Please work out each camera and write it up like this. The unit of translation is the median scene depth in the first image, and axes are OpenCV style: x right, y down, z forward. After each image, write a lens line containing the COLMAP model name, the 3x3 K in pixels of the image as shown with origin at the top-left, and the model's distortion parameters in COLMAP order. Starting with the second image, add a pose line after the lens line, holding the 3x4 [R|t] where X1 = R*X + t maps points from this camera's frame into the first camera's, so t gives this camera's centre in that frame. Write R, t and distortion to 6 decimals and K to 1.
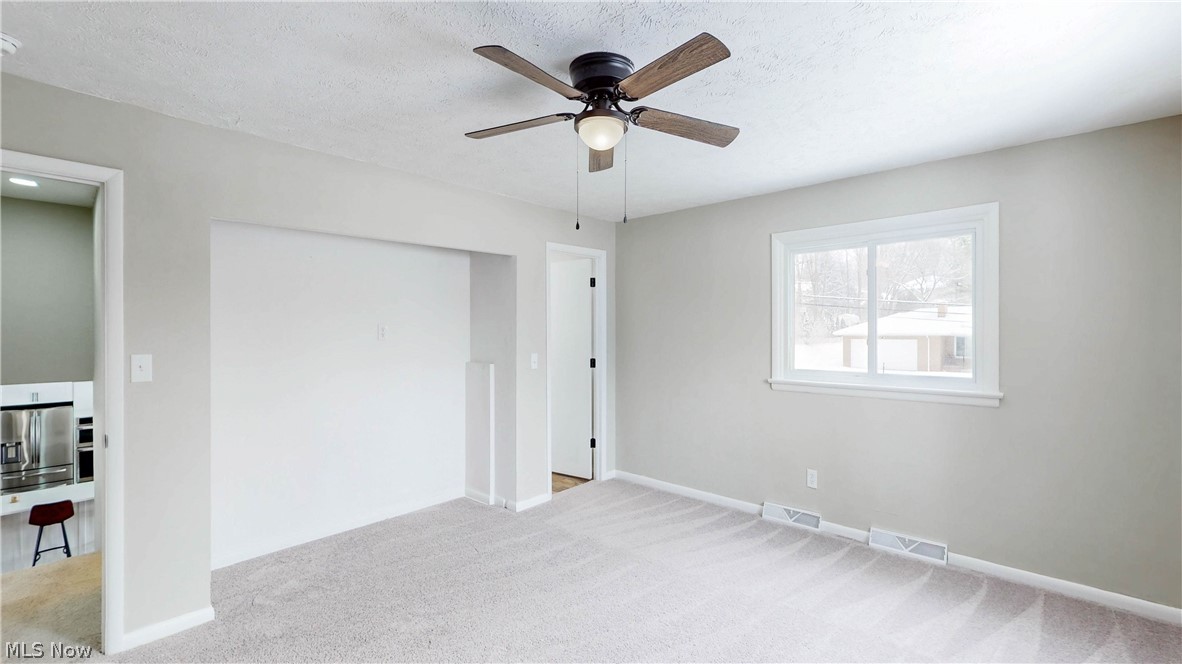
lens RADIAL K [[489.1, 0, 591.9], [0, 489.1, 334.8], [0, 0, 1]] dist [-0.000395, -0.000042]
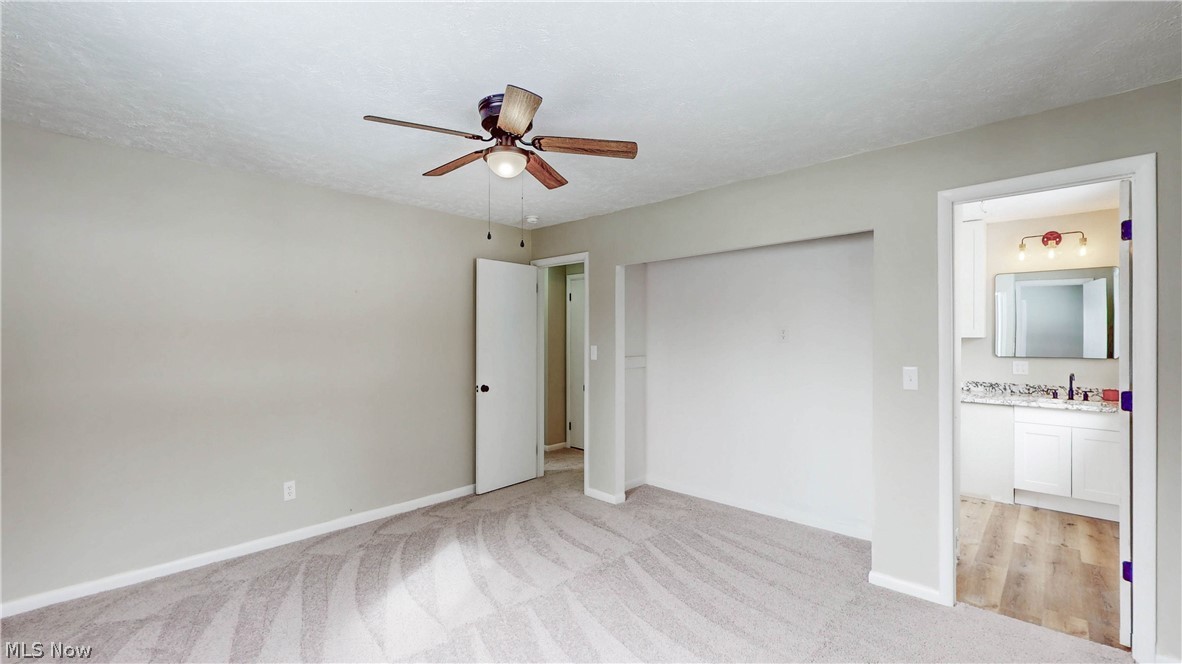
lens RADIAL K [[489.1, 0, 591.9], [0, 489.1, 334.8], [0, 0, 1]] dist [-0.000395, -0.000042]
pose [[-0.016338, -0.004296, -0.999857, 0.682859], [-0.009951, 0.999942, -0.004133, 0.004897], [0.999817, 0.009882, -0.016380, 0.706932]]
